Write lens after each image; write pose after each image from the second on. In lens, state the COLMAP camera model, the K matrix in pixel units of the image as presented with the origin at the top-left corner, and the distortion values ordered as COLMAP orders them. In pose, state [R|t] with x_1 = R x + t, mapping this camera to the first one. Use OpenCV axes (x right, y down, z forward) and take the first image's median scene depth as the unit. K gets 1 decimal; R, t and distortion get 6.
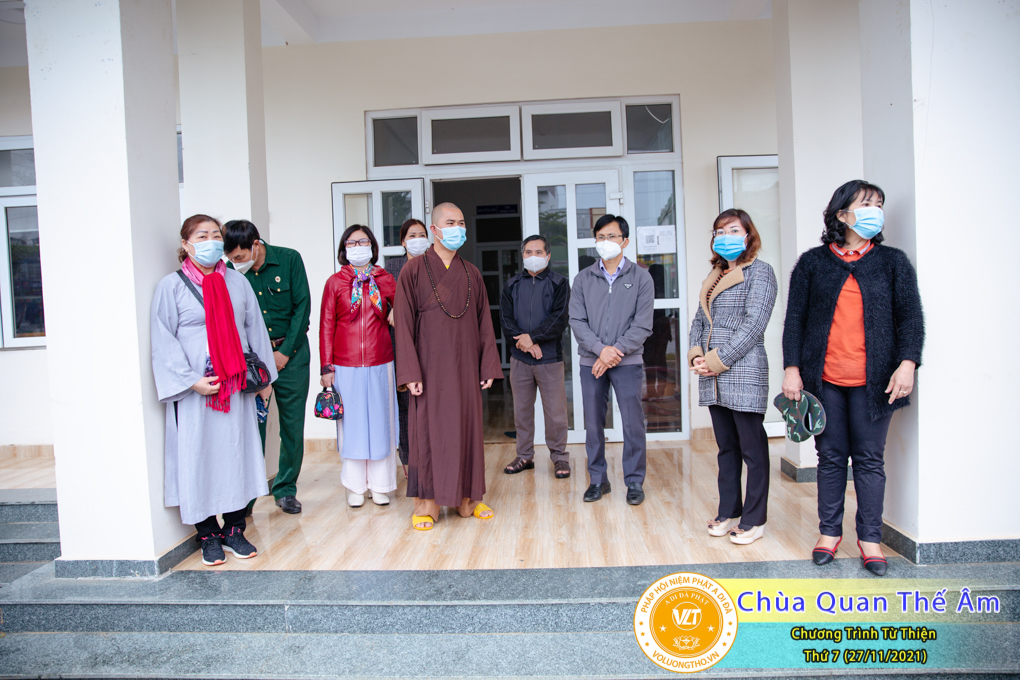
lens RADIAL K [[692.5, 0, 510.0], [0, 692.5, 340.0], [0, 0, 1]] dist [-0.119665, 0.091442]
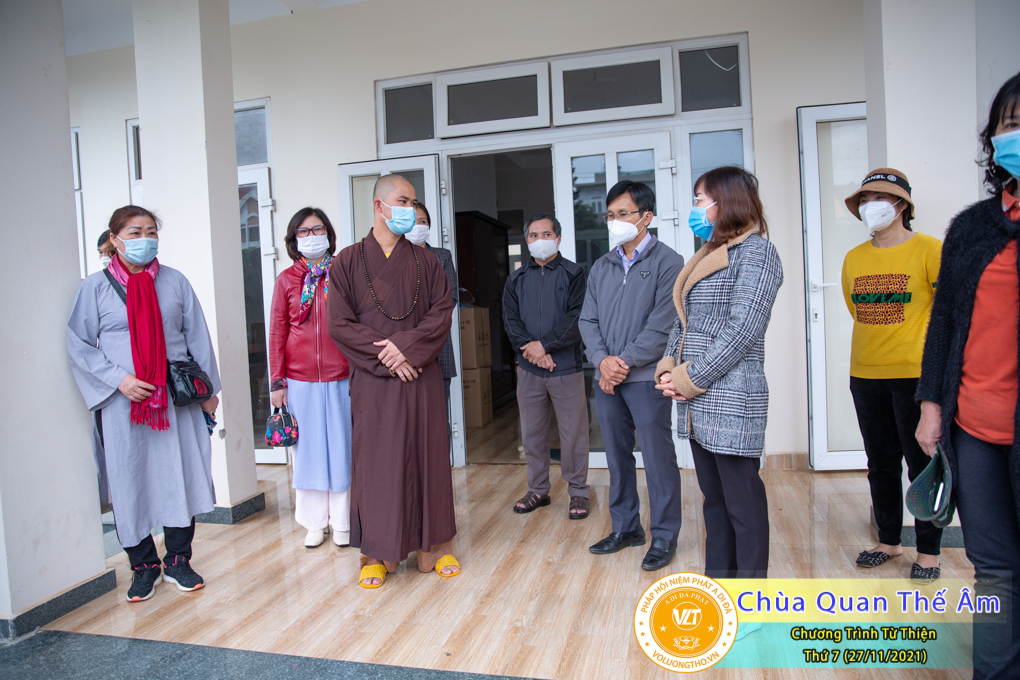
lens RADIAL K [[692.5, 0, 510.0], [0, 692.5, 340.0], [0, 0, 1]] dist [-0.119665, 0.091442]
pose [[0.981713, 0.000496, -0.190365, 0.152028], [0.001654, 0.999937, 0.011132, -0.015378], [0.190358, -0.011244, 0.981650, 0.210322]]
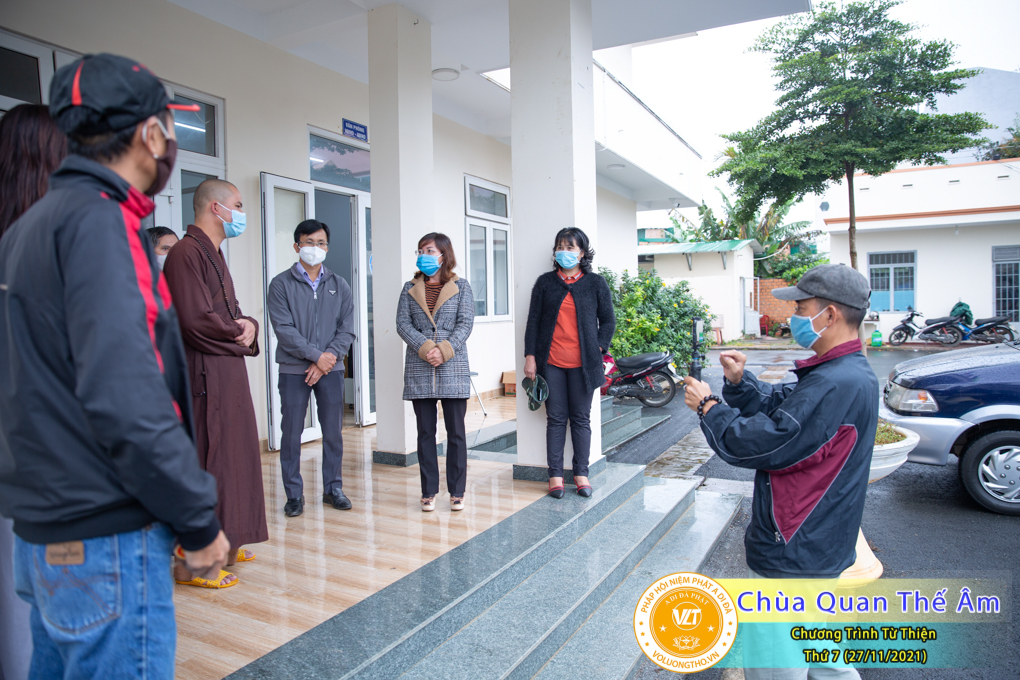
lens RADIAL K [[692.5, 0, 510.0], [0, 692.5, 340.0], [0, 0, 1]] dist [-0.119665, 0.091442]
pose [[0.415313, -0.002286, 0.909676, -0.541737], [0.044825, 0.998833, -0.017955, 0.017845], [-0.908574, 0.048234, 0.414931, 0.301532]]
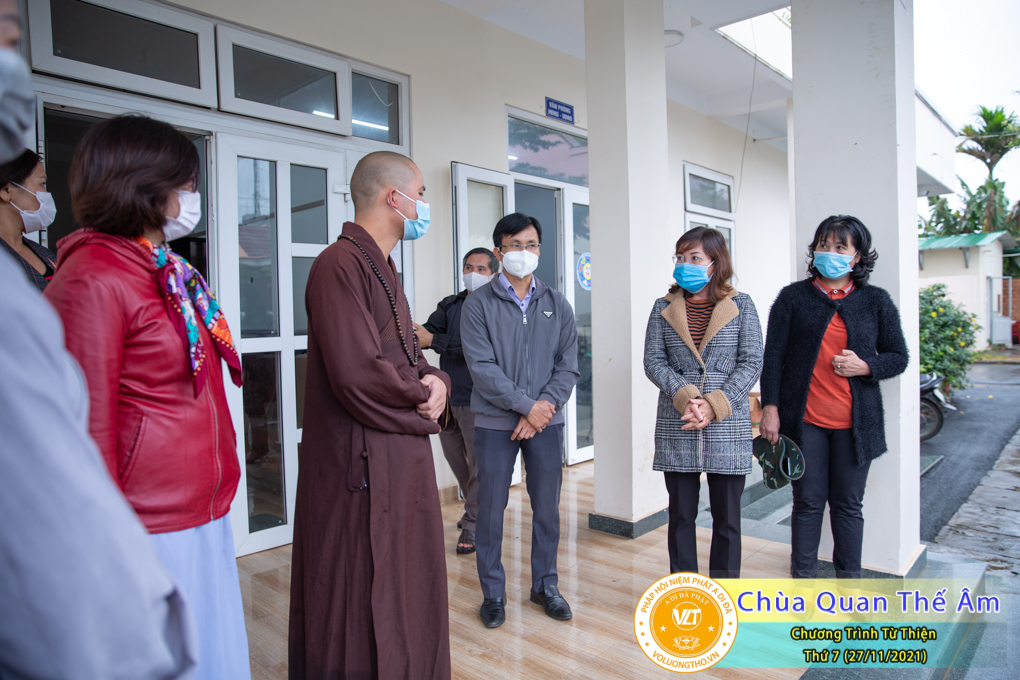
lens RADIAL K [[692.5, 0, 510.0], [0, 692.5, 340.0], [0, 0, 1]] dist [-0.119665, 0.091442]
pose [[0.638759, 0.005067, 0.769390, -0.345625], [0.031594, 0.998962, -0.032809, -0.025813], [-0.768758, 0.045266, 0.637936, 0.493984]]
